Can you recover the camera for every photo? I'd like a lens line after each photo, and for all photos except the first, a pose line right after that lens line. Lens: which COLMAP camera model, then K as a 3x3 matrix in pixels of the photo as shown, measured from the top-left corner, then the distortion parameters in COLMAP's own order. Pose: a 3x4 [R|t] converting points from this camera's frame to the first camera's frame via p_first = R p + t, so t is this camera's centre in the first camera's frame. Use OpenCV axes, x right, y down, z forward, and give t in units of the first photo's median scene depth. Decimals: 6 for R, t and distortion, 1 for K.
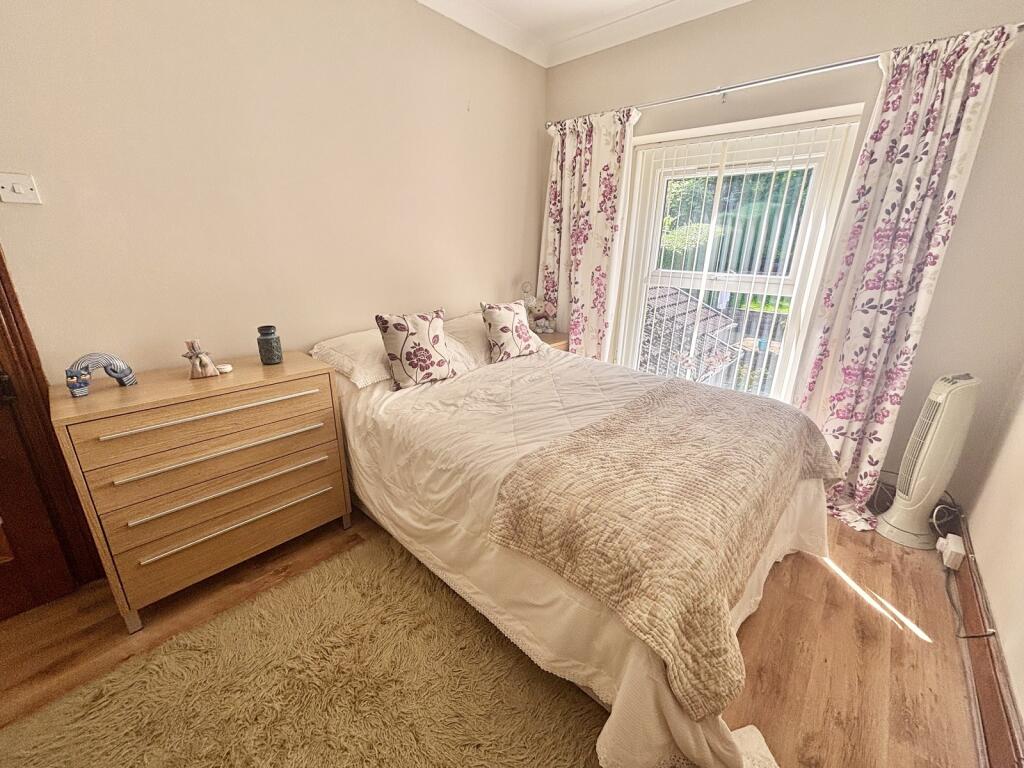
lens RADIAL K [[412.2, 0, 510.6], [0, 412.2, 382.6], [0, 0, 1]] dist [-0.003294, -0.000032]
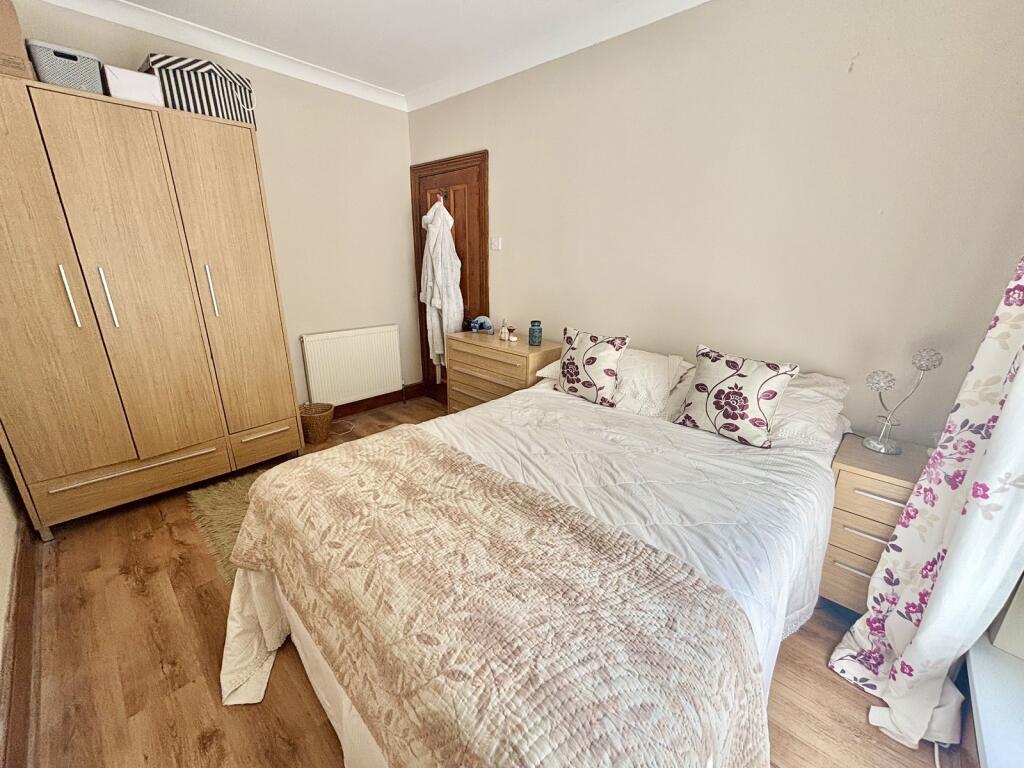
lens RADIAL K [[412.2, 0, 510.6], [0, 412.2, 382.6], [0, 0, 1]] dist [-0.003294, -0.000032]
pose [[-0.025137, 0.306172, -0.951644, 0.830114], [-0.309261, 0.902866, 0.298647, -0.301328], [0.950645, 0.301814, 0.071992, 0.727649]]
